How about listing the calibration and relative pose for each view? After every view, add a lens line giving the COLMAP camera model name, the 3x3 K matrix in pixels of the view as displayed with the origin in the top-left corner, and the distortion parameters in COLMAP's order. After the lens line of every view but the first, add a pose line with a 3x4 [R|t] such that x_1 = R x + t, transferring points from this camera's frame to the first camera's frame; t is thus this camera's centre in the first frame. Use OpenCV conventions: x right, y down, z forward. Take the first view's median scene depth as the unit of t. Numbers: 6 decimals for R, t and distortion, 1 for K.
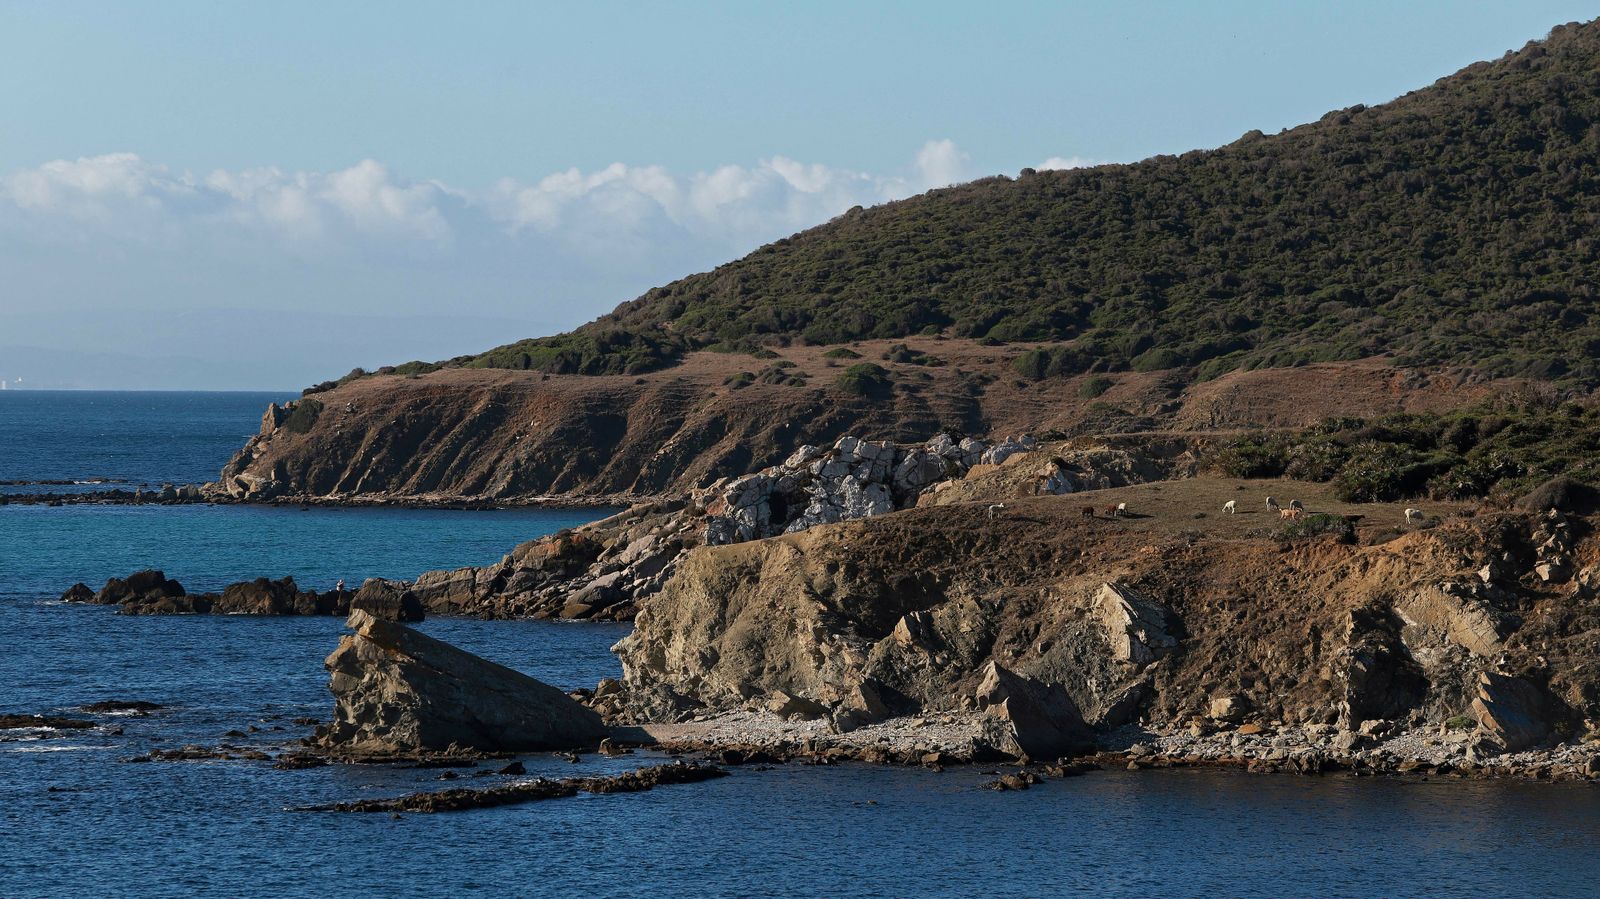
lens RADIAL K [[8040.4, 0, 800.0], [0, 8040.4, 449.5], [0, 0, 1]] dist [0.924729, 13.904349]
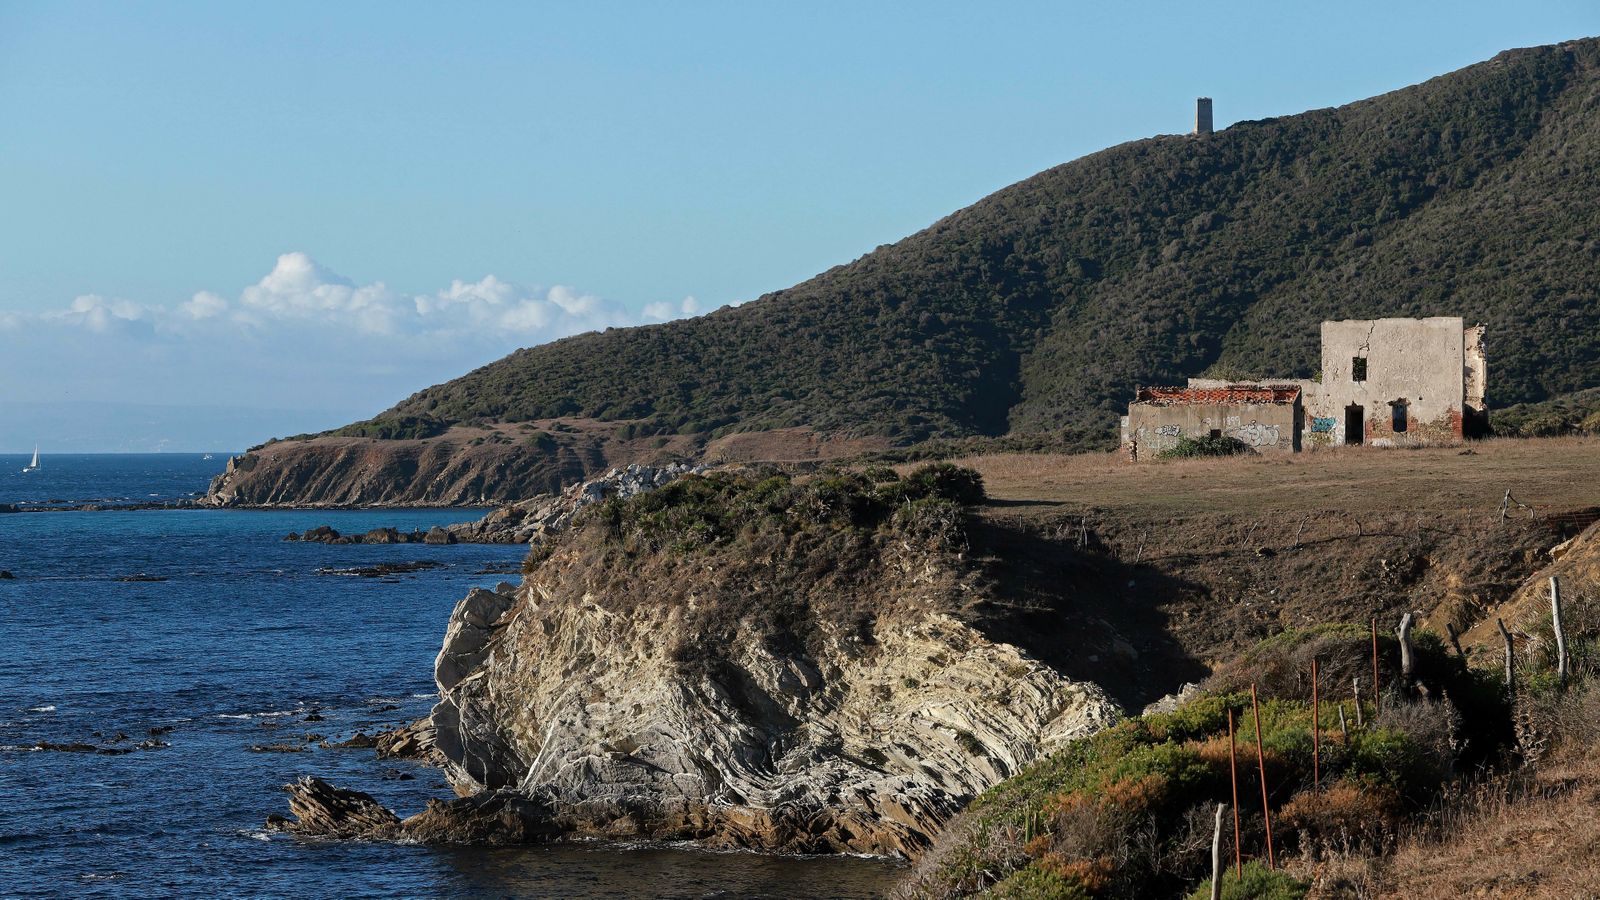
lens RADIAL K [[8040.4, 0, 800.0], [0, 8040.4, 450.0], [0, 0, 1]] dist [0.924729, 13.904349]
pose [[0.994588, -0.012258, 0.103172, -0.128432], [0.012994, 0.999895, -0.006464, 0.006881], [-0.103082, 0.007770, 0.994643, -0.920806]]
